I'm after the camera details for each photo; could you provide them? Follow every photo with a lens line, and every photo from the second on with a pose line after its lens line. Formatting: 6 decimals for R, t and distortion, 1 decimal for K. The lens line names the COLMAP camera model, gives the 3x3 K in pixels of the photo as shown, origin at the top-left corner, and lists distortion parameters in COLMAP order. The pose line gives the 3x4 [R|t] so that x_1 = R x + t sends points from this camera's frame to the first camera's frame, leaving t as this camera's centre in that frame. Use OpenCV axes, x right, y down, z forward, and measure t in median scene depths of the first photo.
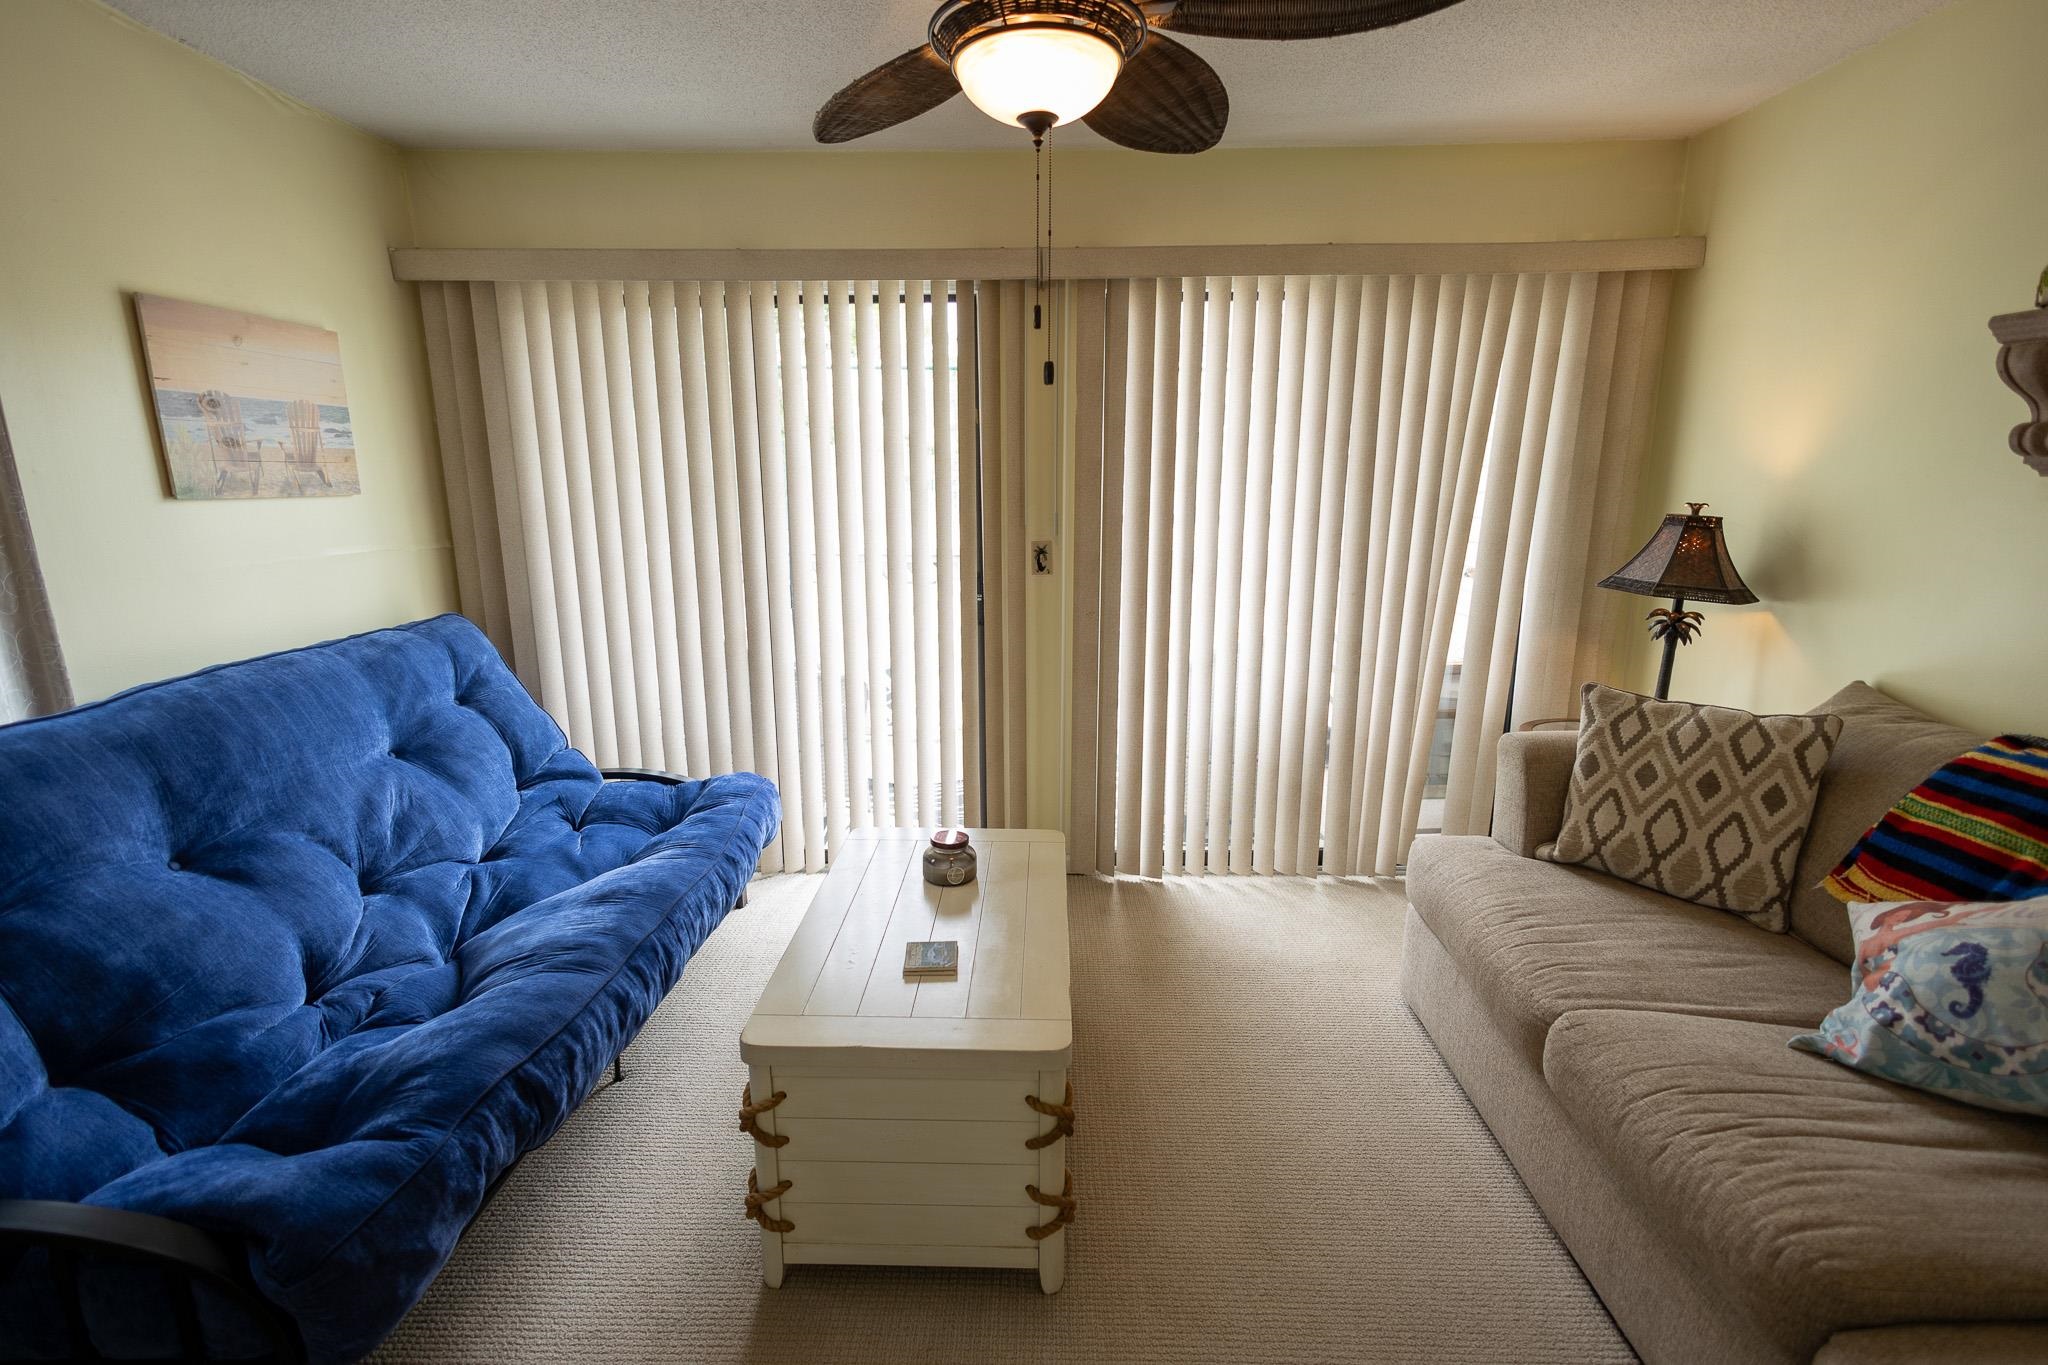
lens RADIAL K [[953.0, 0, 1024.0], [0, 953.0, 682.5], [0, 0, 1]] dist [0.010873, -0.000622]
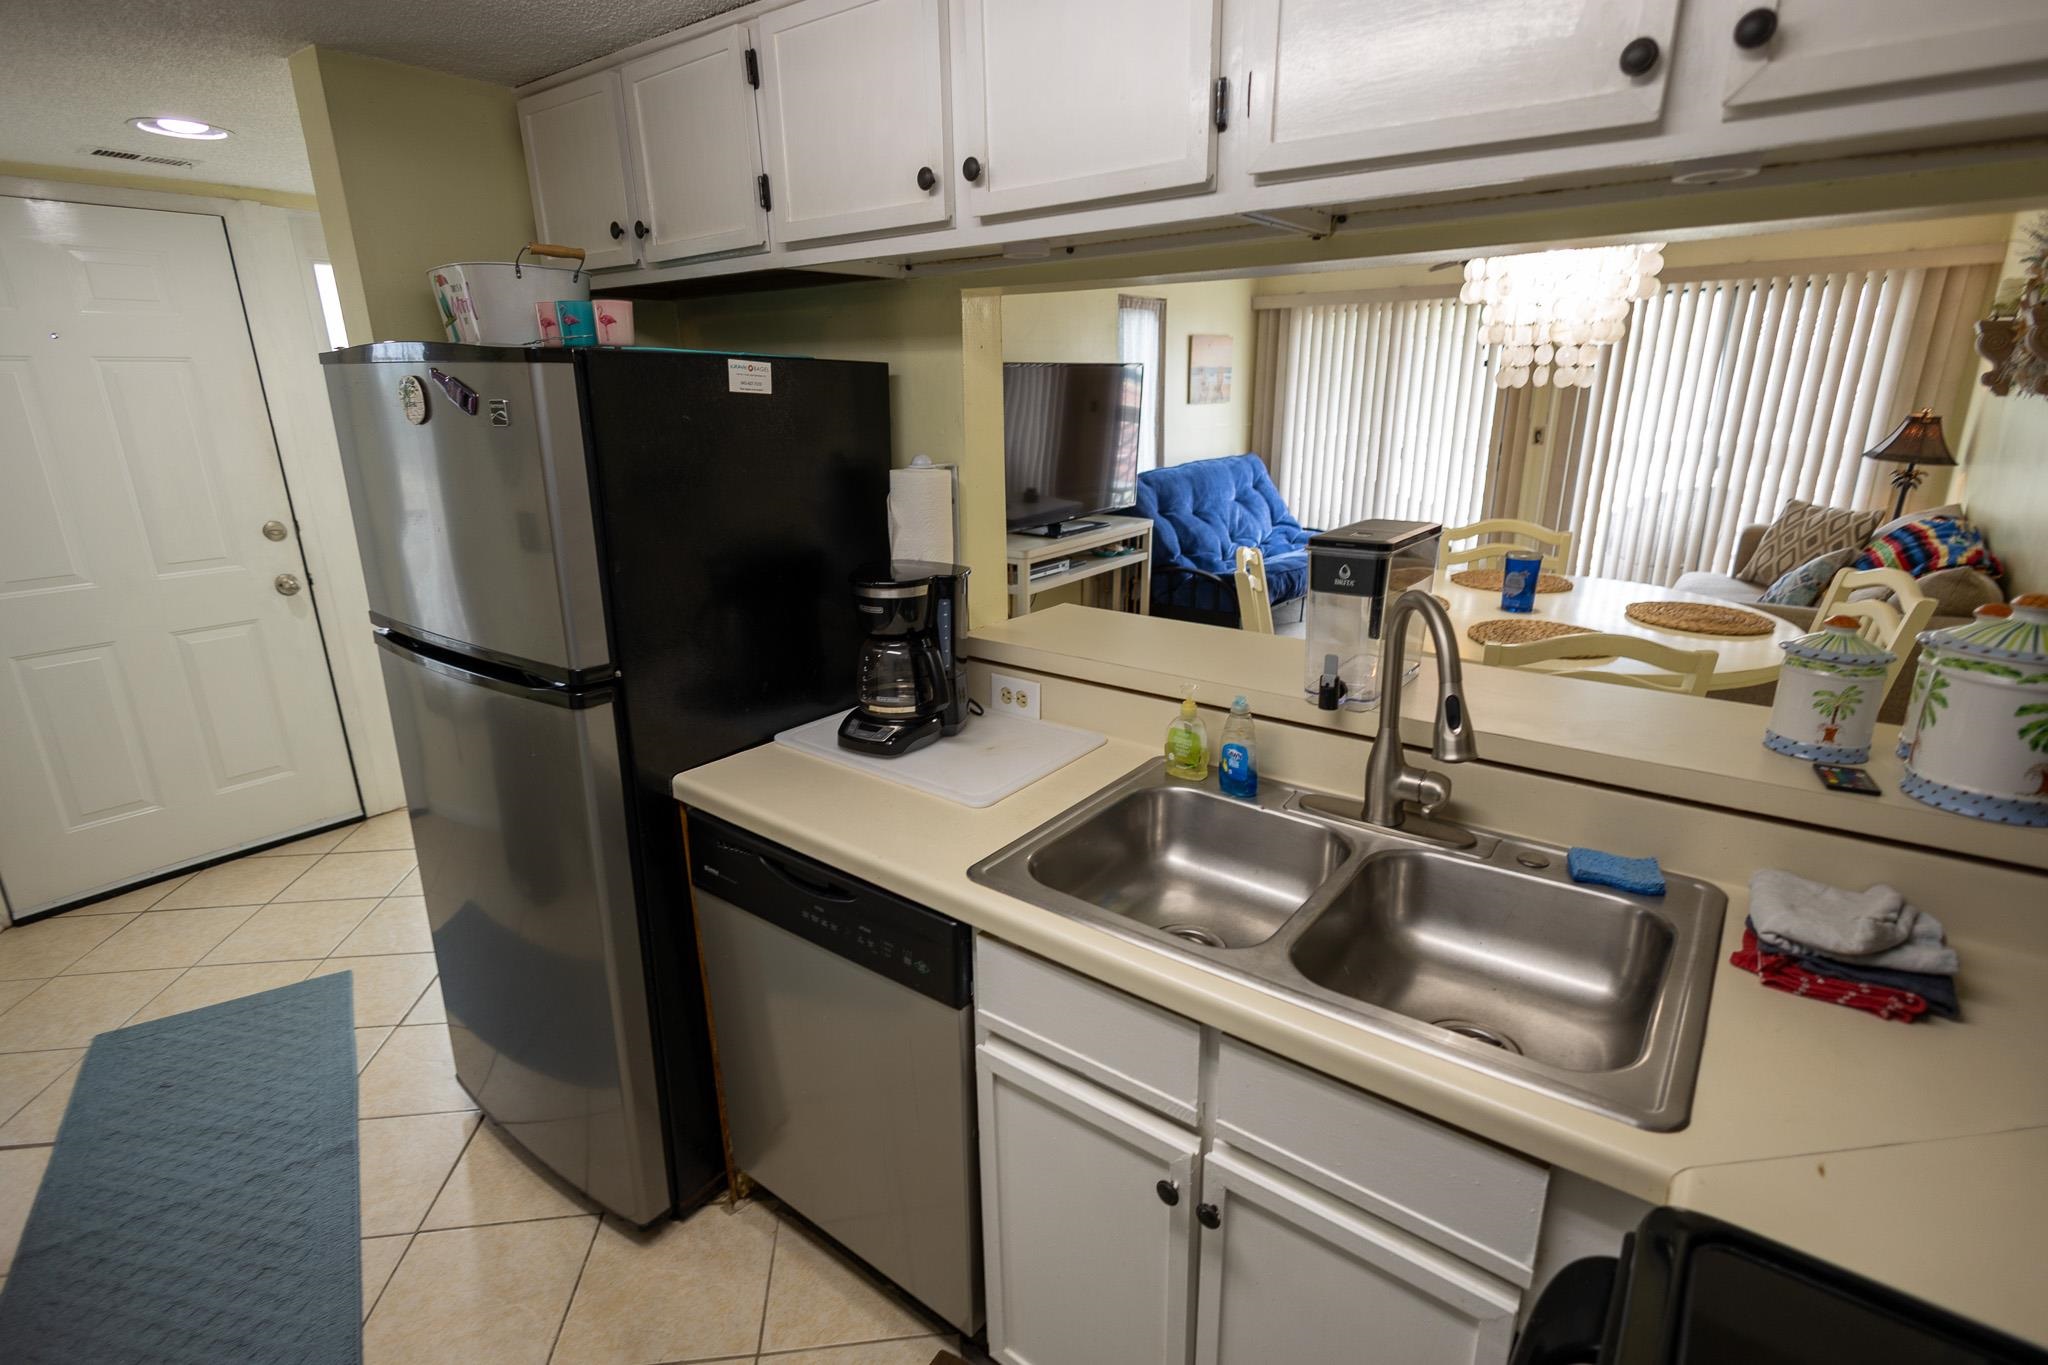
lens RADIAL K [[976.8, 0, 1024.0], [0, 976.8, 682.5], [0, 0, 1]] dist [0.001663, -0.000743]
pose [[0.803379, 0.167049, -0.571556, 0.522645], [-0.115922, 0.985355, 0.125049, 0.307269], [0.584075, -0.034206, 0.810979, -1.609054]]
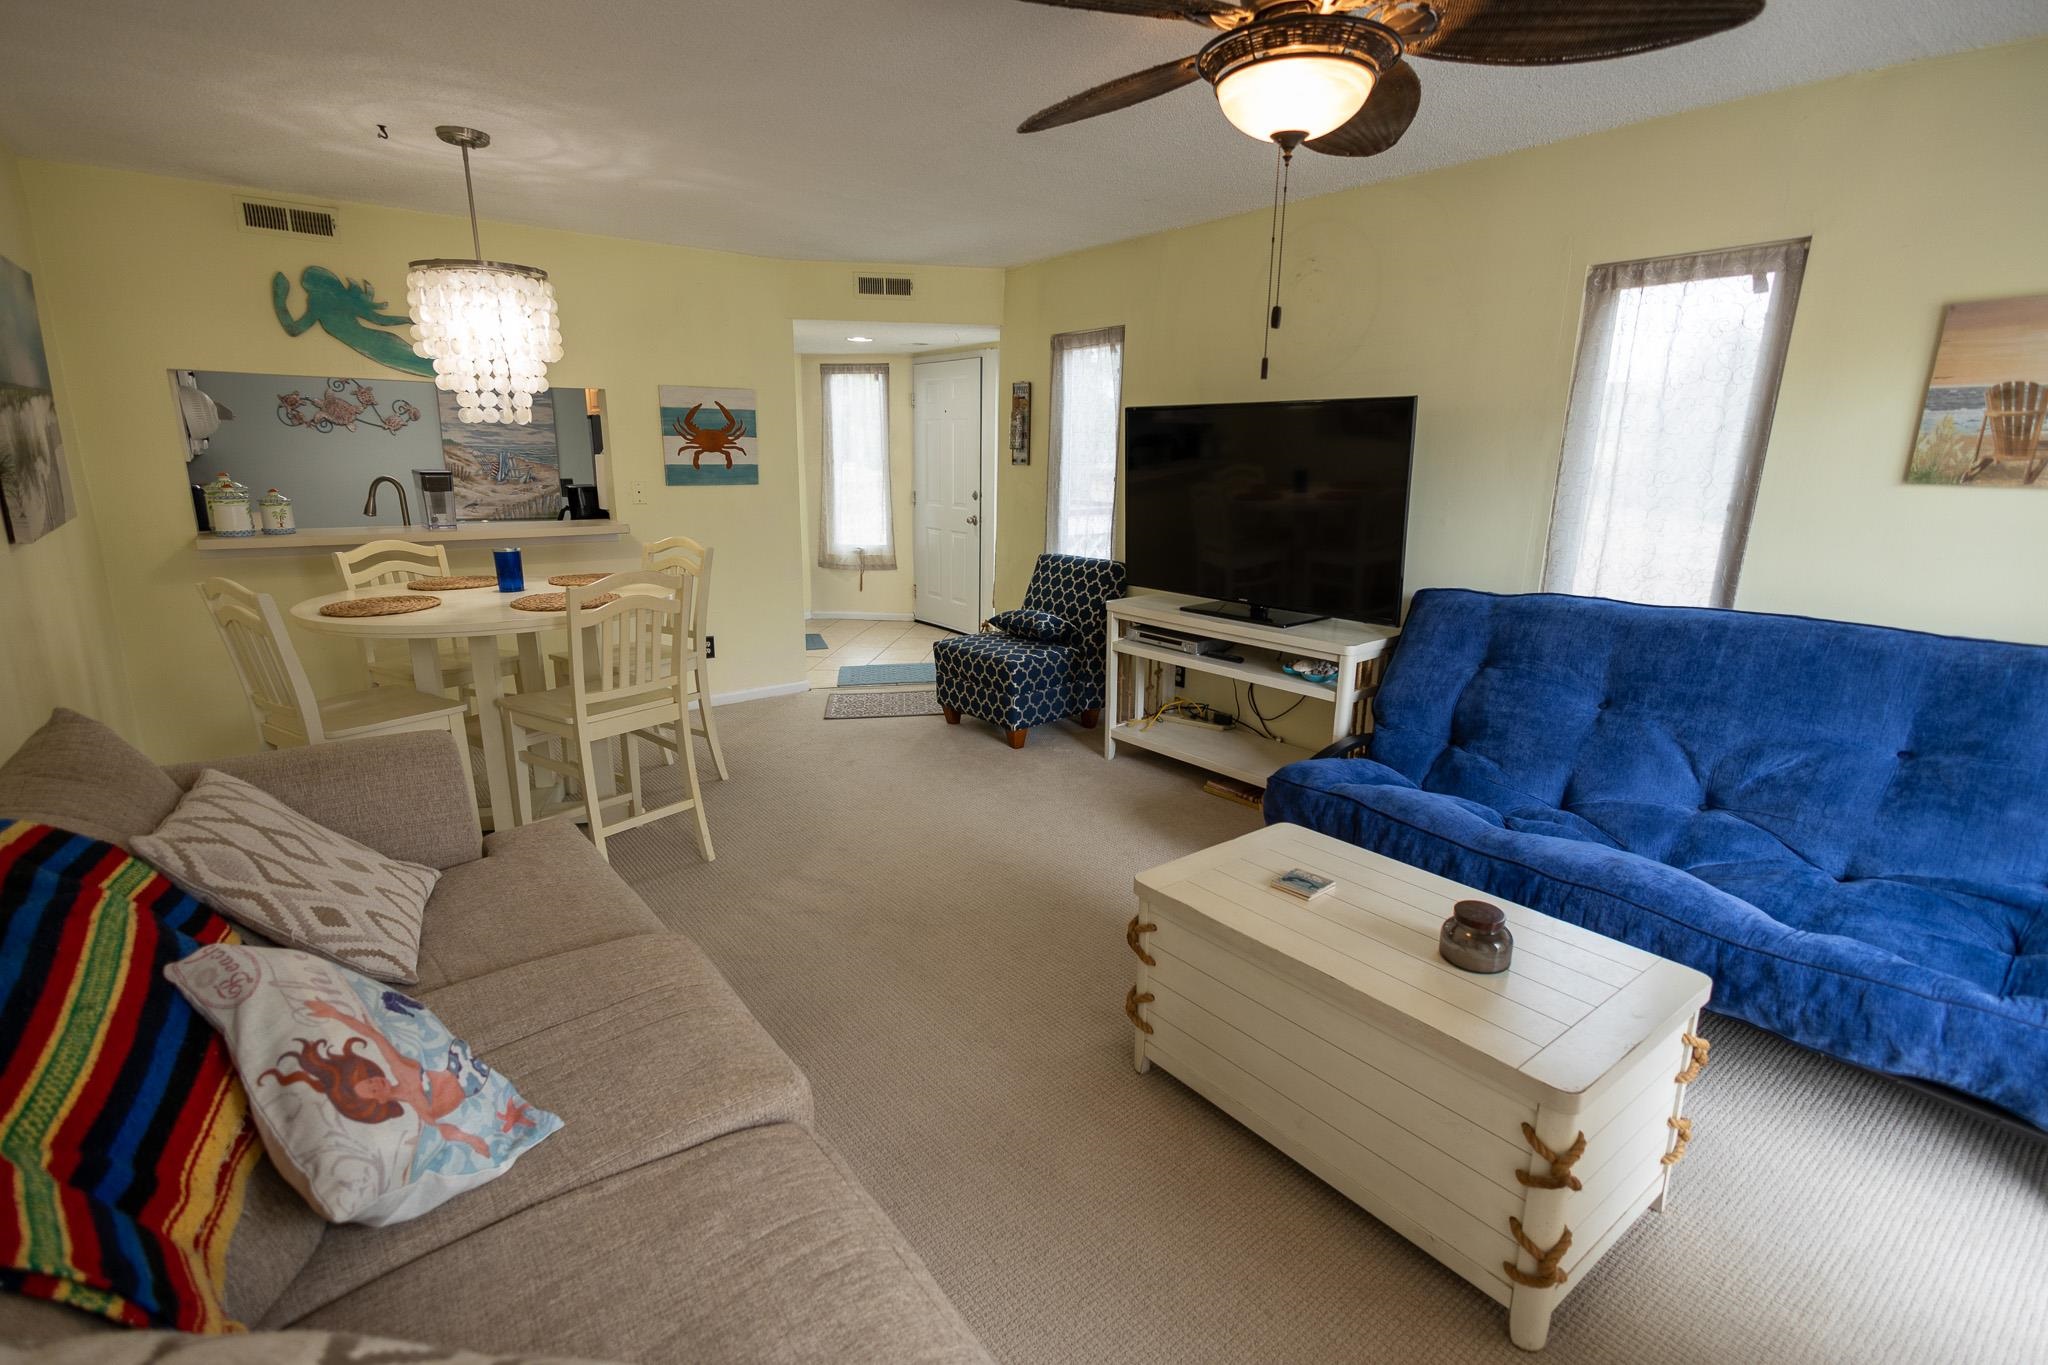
lens RADIAL K [[953.0, 0, 1024.0], [0, 953.0, 682.5], [0, 0, 1]] dist [0.010873, -0.000622]
pose [[-0.781437, 0.143001, -0.607378, 0.620530], [-0.142439, 0.906805, 0.396757, -0.250484], [0.607510, 0.396555, -0.688241, 1.118130]]
